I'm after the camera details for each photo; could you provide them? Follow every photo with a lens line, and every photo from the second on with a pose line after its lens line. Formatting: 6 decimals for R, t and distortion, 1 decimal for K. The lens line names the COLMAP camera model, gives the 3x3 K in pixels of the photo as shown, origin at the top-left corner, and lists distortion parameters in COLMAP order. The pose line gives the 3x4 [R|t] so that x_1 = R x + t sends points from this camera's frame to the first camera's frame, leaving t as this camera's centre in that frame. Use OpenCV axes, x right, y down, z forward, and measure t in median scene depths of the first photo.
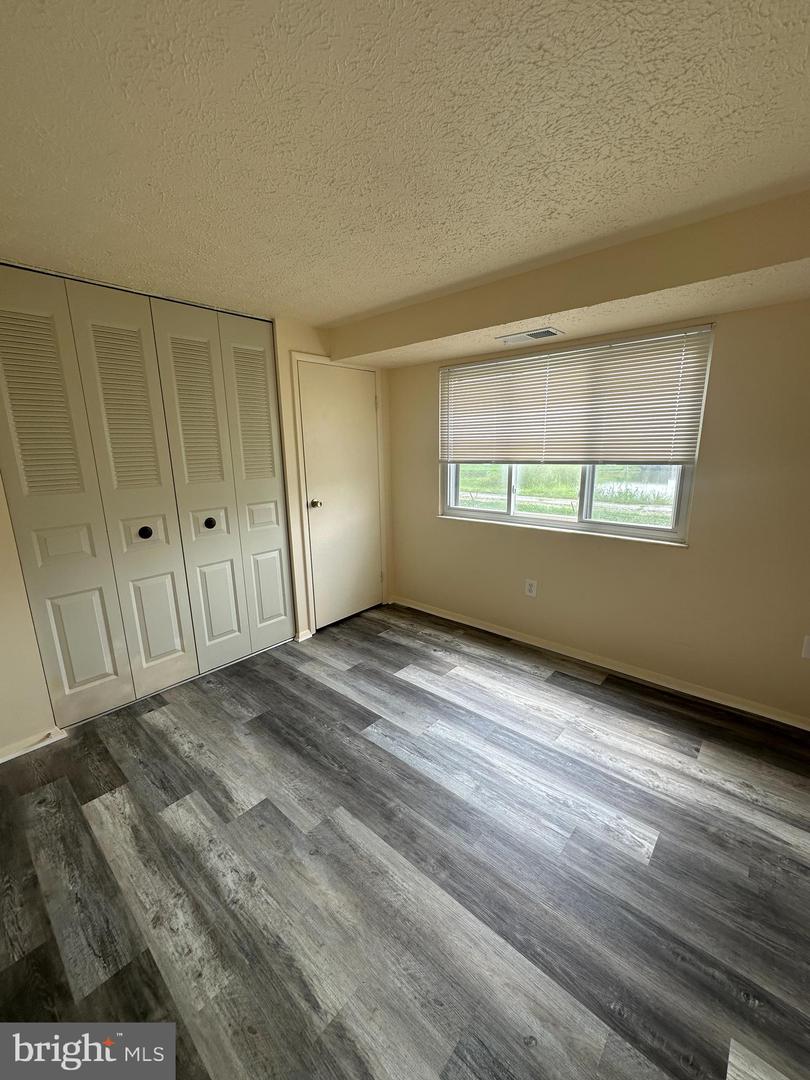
lens RADIAL K [[429.5, 0, 405.6], [0, 429.5, 541.2], [0, 0, 1]] dist [-0.001498, 0.000147]
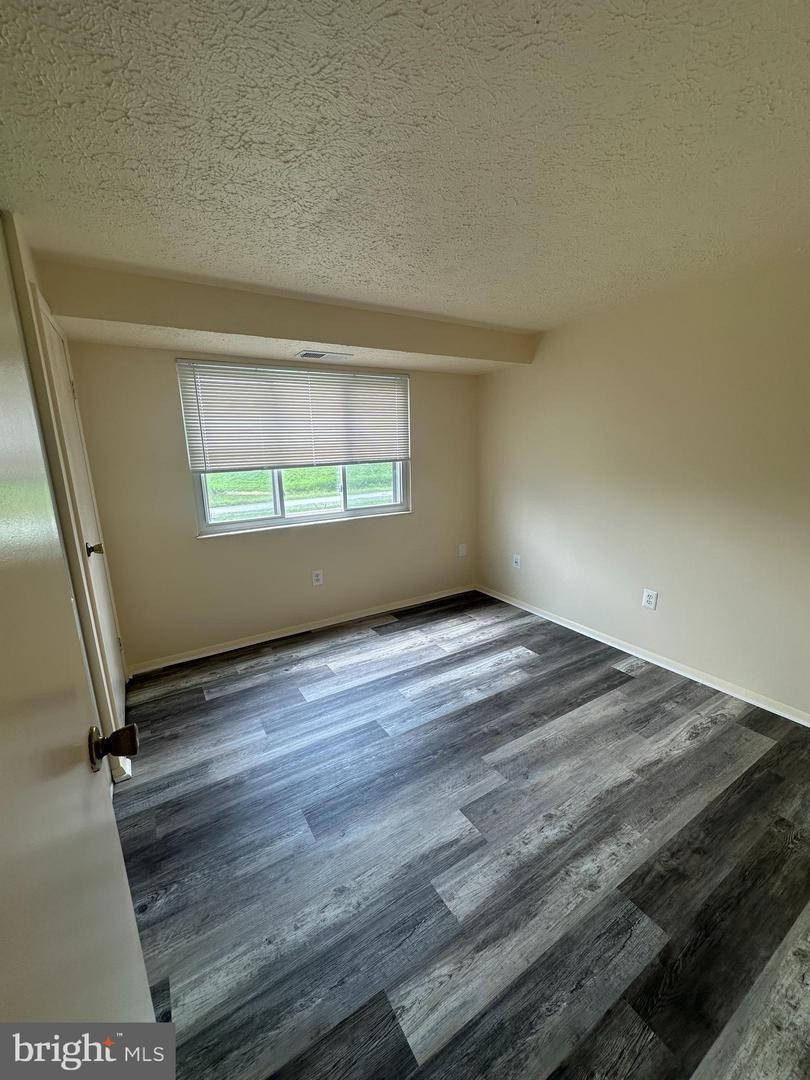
lens RADIAL K [[429.5, 0, 405.6], [0, 429.5, 541.2], [0, 0, 1]] dist [-0.001498, 0.000147]
pose [[0.288007, -0.202651, 0.935940, -1.050535], [0.227281, 0.963892, 0.138765, -0.134113], [-0.930266, 0.172756, 0.323666, 0.641536]]
